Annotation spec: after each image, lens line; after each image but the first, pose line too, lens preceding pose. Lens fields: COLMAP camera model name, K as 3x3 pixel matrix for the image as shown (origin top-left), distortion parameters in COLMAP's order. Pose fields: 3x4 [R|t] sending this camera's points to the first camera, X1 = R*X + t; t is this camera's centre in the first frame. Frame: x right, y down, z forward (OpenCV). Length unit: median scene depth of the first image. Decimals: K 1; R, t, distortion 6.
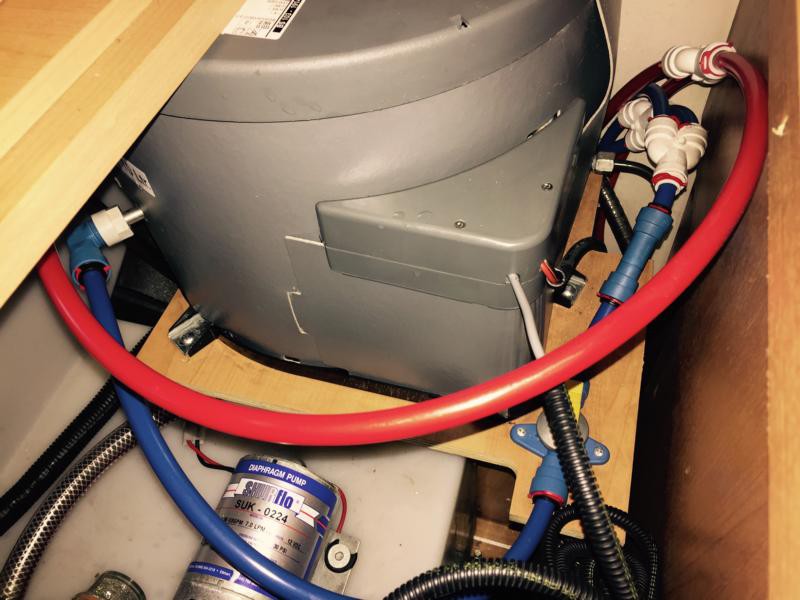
lens RADIAL K [[693.0, 0, 399.2], [0, 693.0, 290.7], [0, 0, 1]] dist [0.113552, -0.203666]
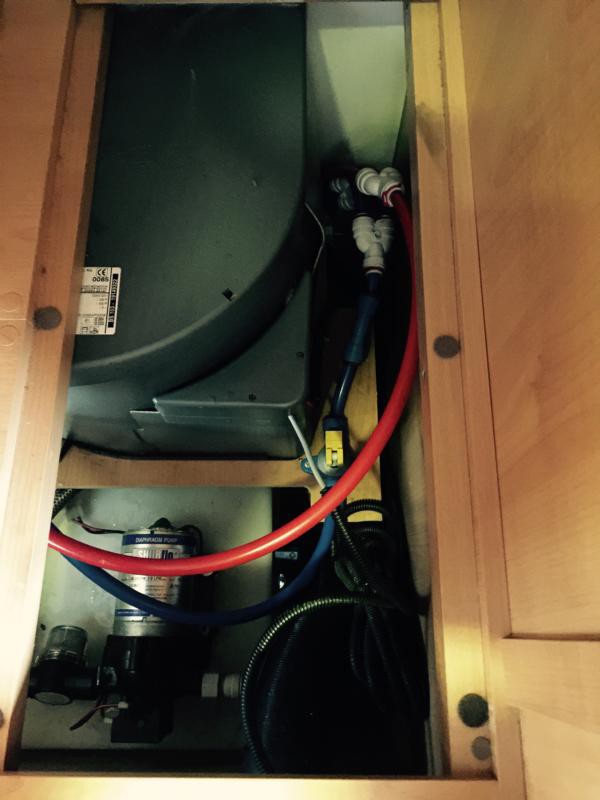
lens RADIAL K [[693.0, 0, 300.0], [0, 693.0, 400.0], [0, 0, 1]] dist [0.113552, -0.203666]
pose [[0.955091, -0.248980, 0.160658, -0.061899], [0.184574, 0.924046, 0.334771, -0.592181], [-0.231807, -0.290084, 0.928503, -0.474281]]
